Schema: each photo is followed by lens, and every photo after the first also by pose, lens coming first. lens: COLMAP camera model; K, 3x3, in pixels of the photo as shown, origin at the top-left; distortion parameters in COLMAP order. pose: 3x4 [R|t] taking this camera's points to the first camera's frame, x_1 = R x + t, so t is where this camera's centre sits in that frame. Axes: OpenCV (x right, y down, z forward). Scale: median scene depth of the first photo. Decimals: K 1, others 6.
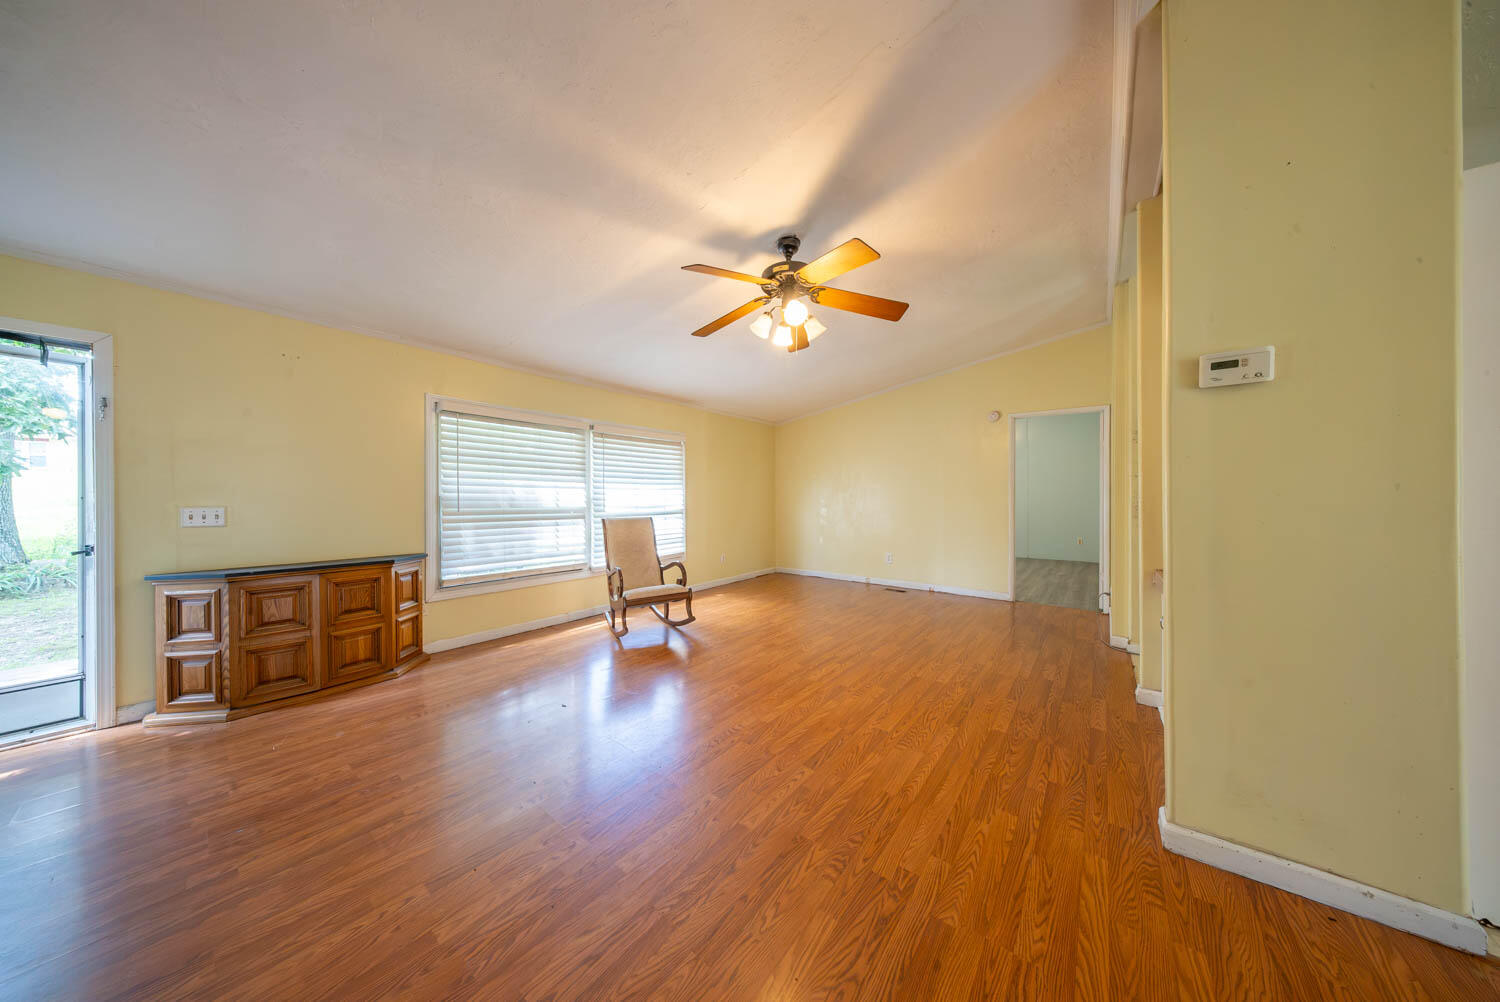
lens RADIAL K [[437.3, 0, 750.0], [0, 437.3, 501.0], [0, 0, 1]] dist [-0.001177, -0.000045]
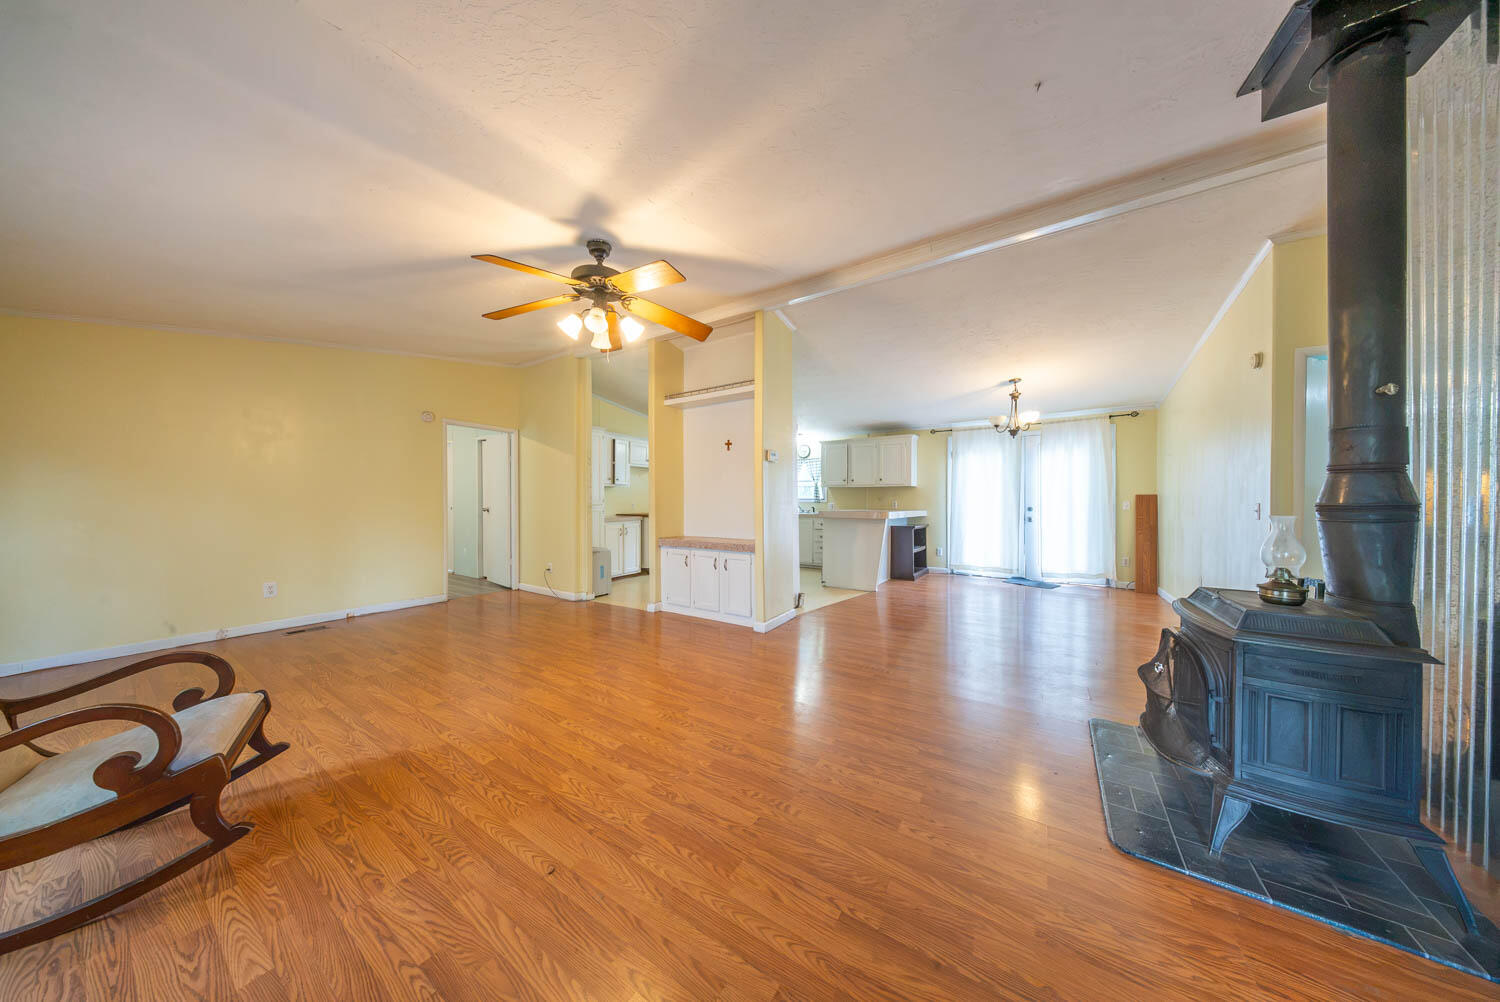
lens RADIAL K [[437.3, 0, 750.0], [0, 437.3, 501.0], [0, 0, 1]] dist [-0.001177, -0.000045]
pose [[-0.093704, -0.003667, 0.995593, -1.021069], [0.009455, 0.999945, 0.004573, -0.004343], [-0.995555, 0.009842, -0.093664, 0.814074]]
